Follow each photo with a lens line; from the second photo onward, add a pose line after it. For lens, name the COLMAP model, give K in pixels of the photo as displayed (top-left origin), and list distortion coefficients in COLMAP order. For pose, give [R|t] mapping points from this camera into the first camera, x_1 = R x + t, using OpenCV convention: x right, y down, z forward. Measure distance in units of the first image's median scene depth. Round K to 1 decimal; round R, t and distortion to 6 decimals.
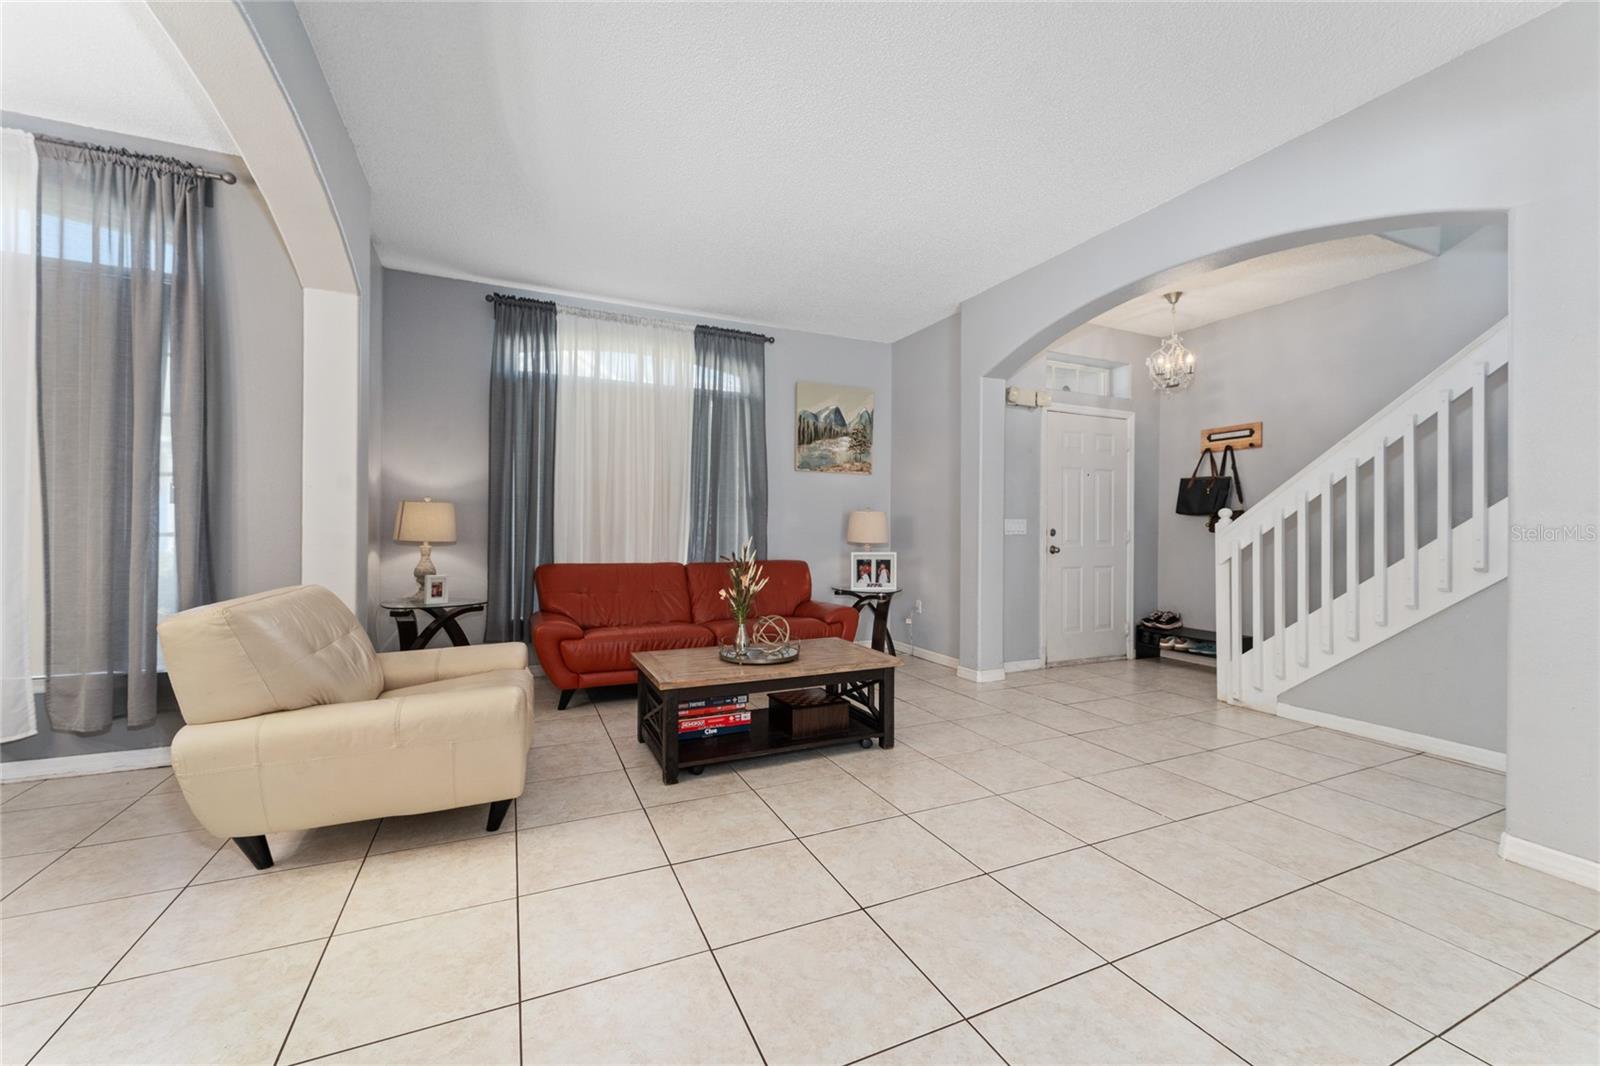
lens RADIAL K [[626.8, 0, 803.7], [0, 626.8, 521.7], [0, 0, 1]] dist [0.000338, -0.000036]
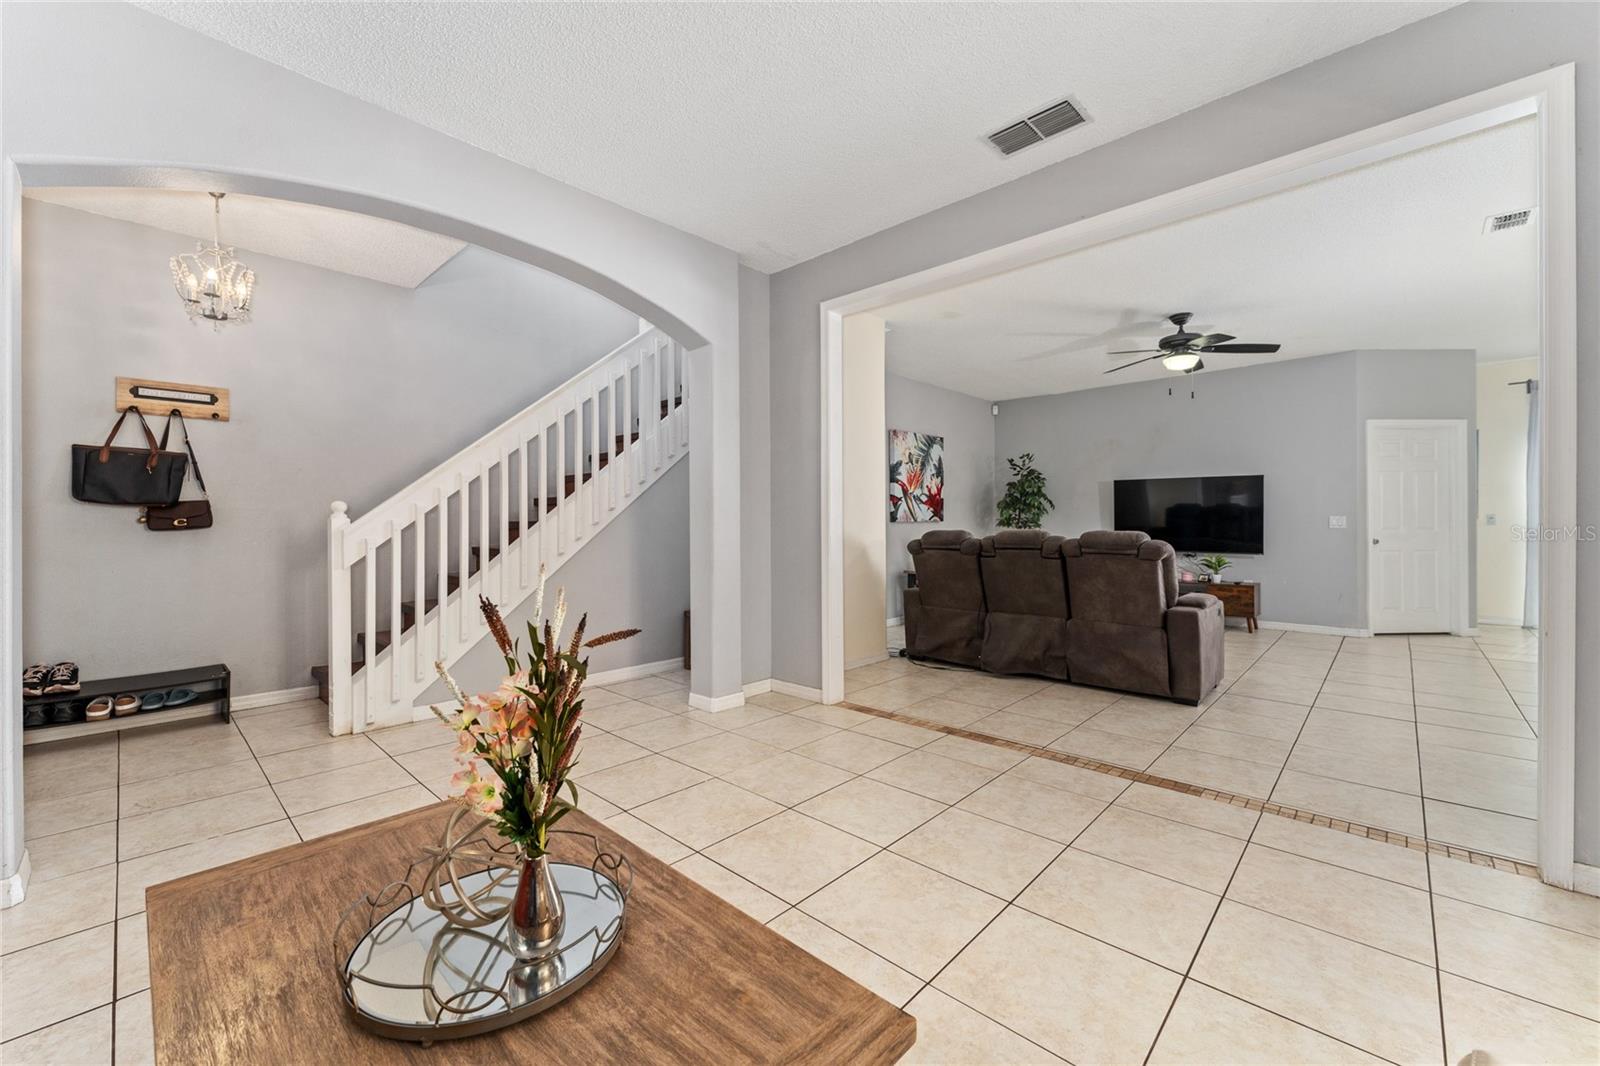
lens RADIAL K [[645.0, 0, 785.8], [0, 645.0, 521.7], [0, 0, 1]] dist [-0.002209, -0.002181]
pose [[-0.366784, -0.000587, 0.930306, -0.263437], [-0.010191, 0.999942, -0.003387, 0.002412], [-0.930250, -0.010723, -0.366769, 0.612692]]
